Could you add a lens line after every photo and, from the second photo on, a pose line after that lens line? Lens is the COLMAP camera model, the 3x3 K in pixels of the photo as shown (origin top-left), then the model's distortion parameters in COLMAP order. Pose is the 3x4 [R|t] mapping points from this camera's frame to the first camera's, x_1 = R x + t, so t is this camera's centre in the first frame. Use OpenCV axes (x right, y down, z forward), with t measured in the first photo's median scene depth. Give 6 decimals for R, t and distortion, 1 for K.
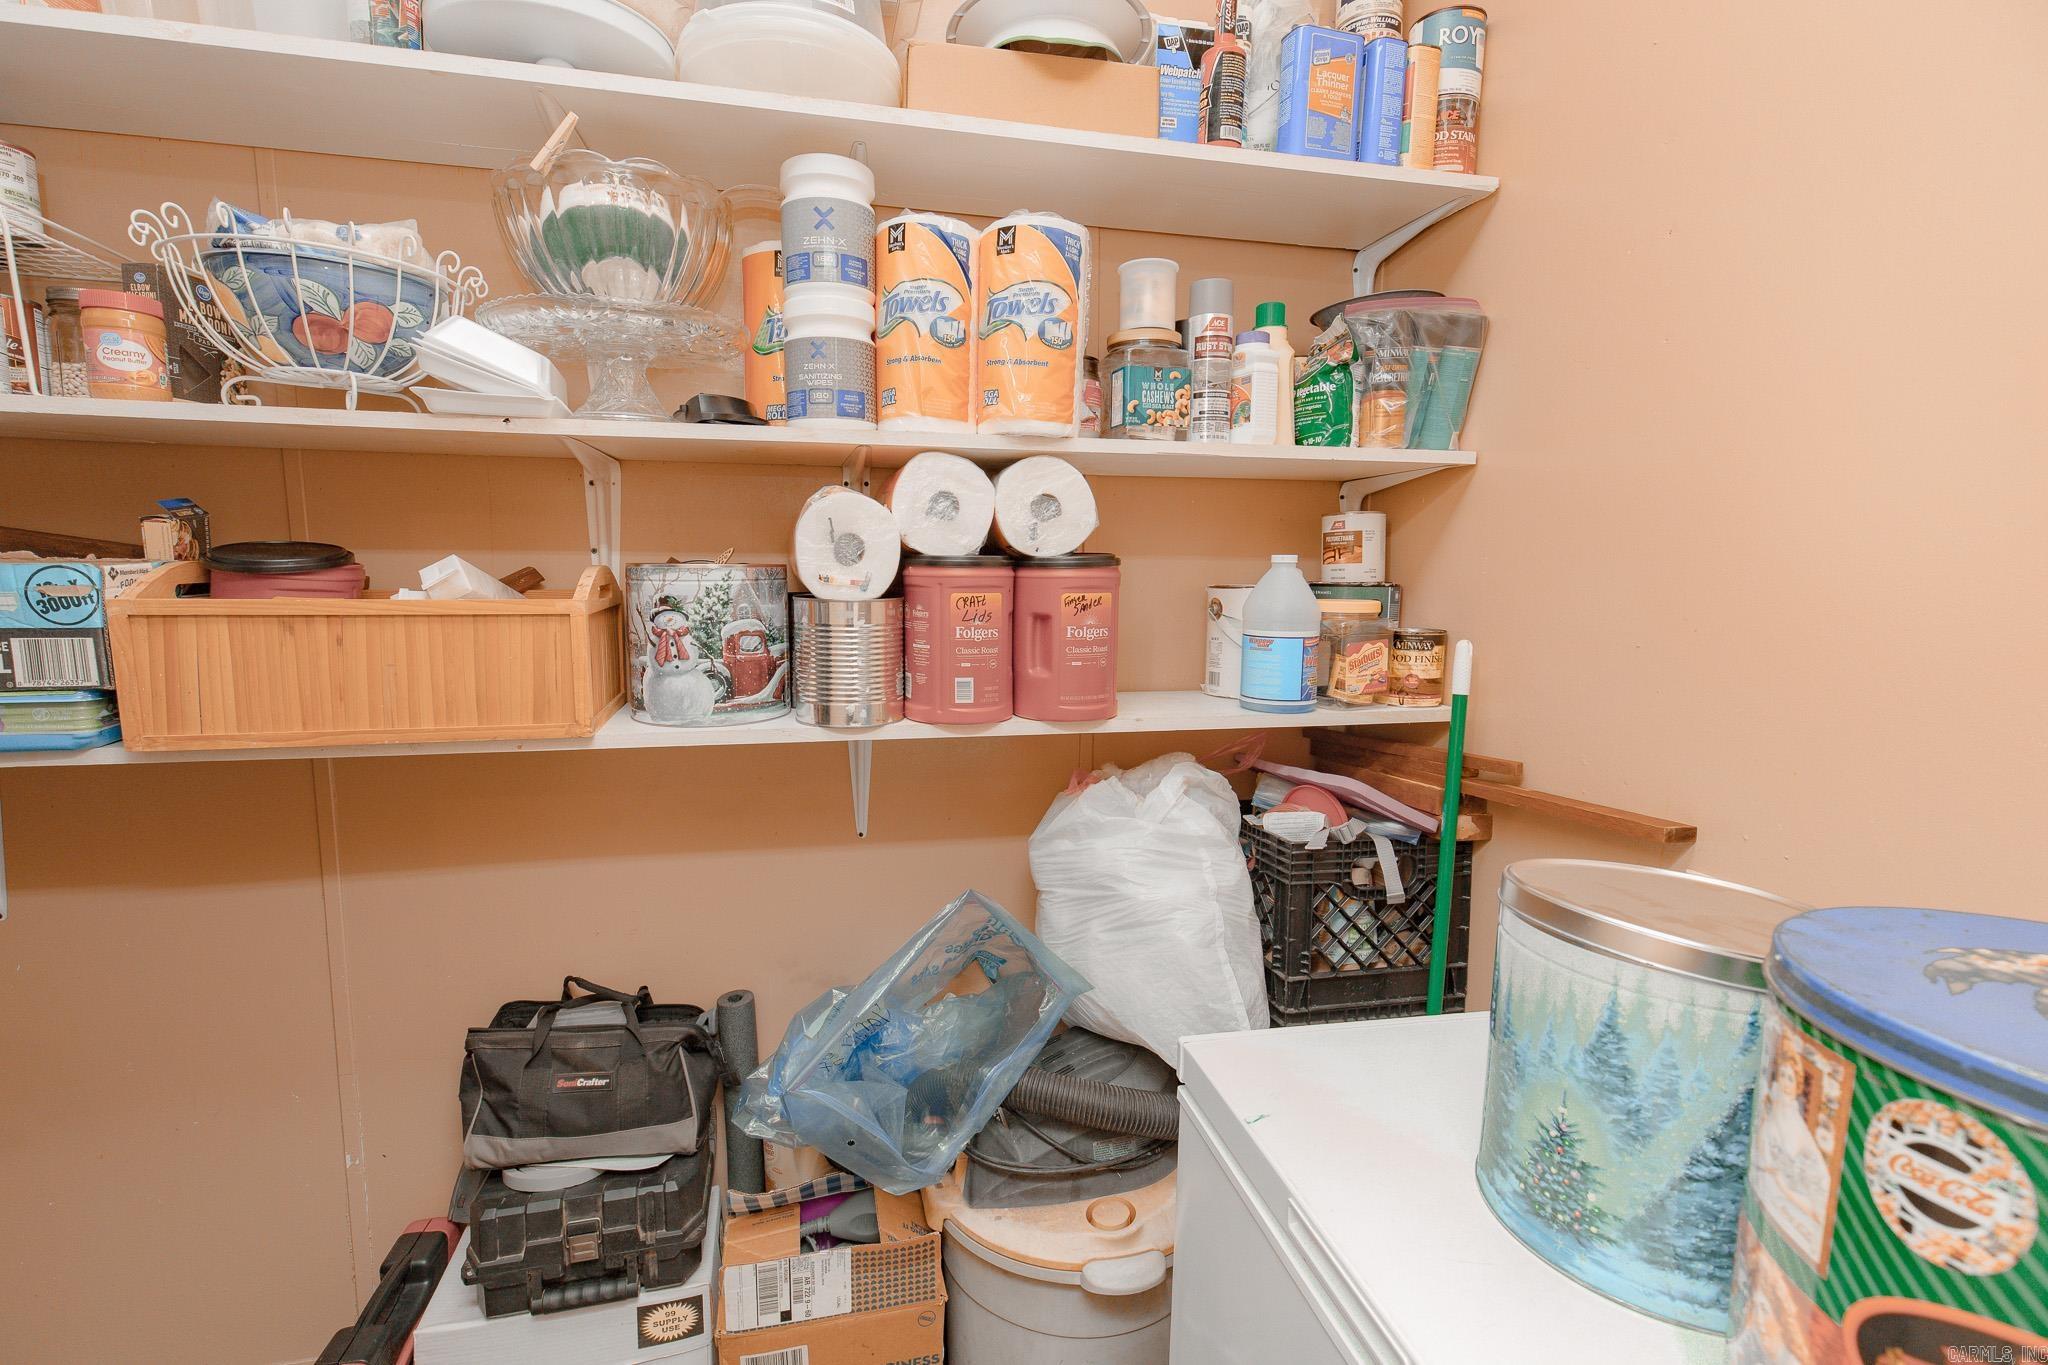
lens RADIAL K [[918.0, 0, 1014.0], [0, 918.0, 689.8], [0, 0, 1]] dist [0.003078, -0.000074]
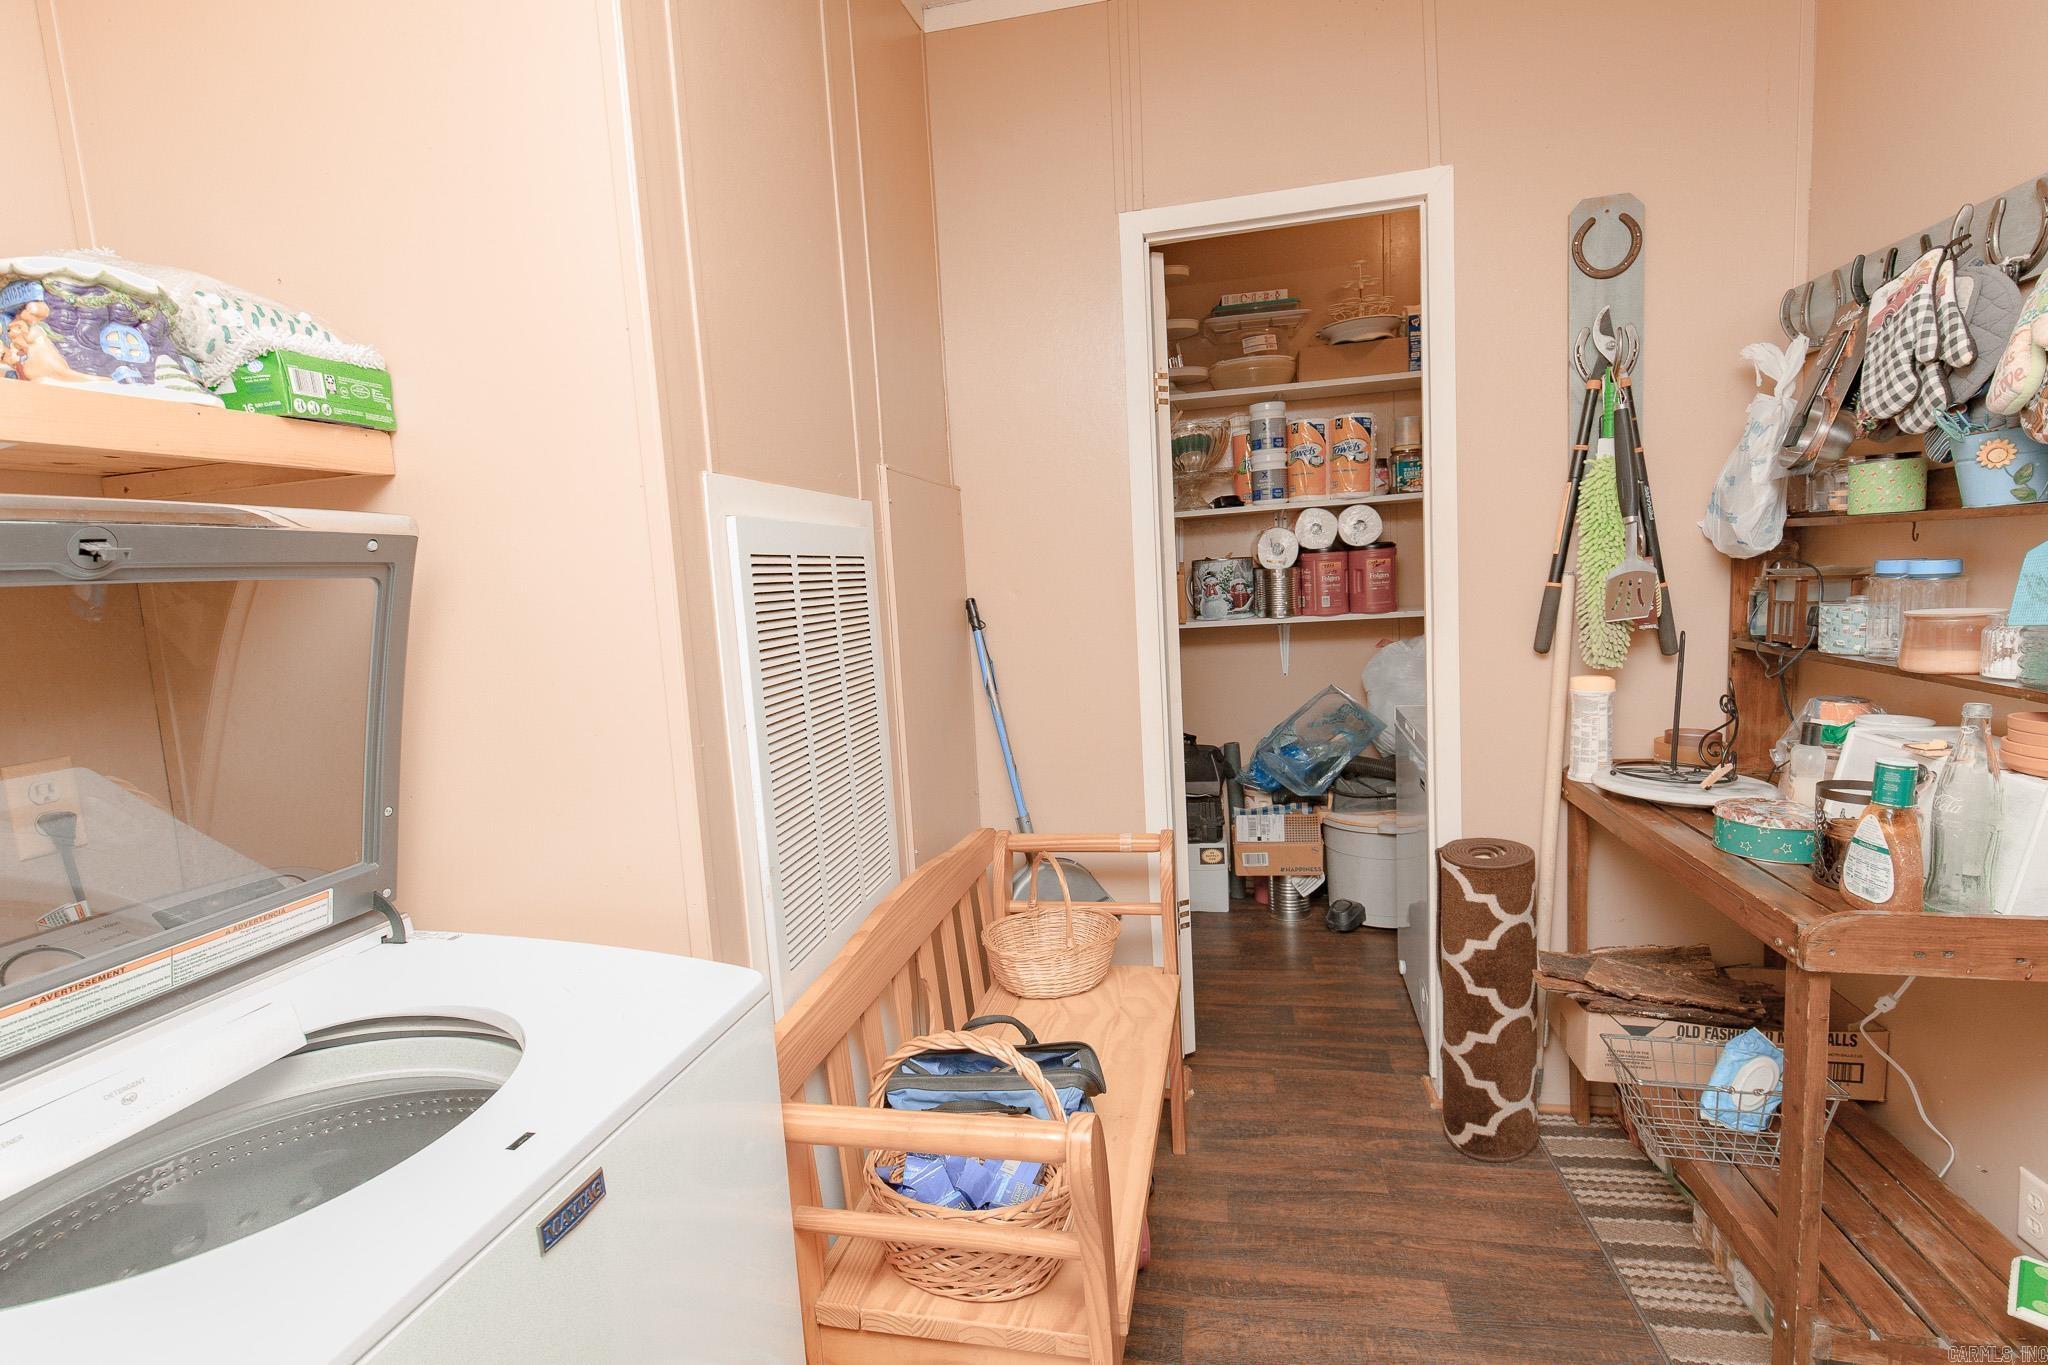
lens RADIAL K [[918.0, 0, 1014.7], [0, 918.0, 679.8], [0, 0, 1]] dist [0.003078, -0.000074]
pose [[0.899906, -0.018173, -0.435706, 0.271666], [0.015998, 0.999835, -0.008660, 0.223779], [0.435791, 0.000823, 0.900048, -1.642534]]
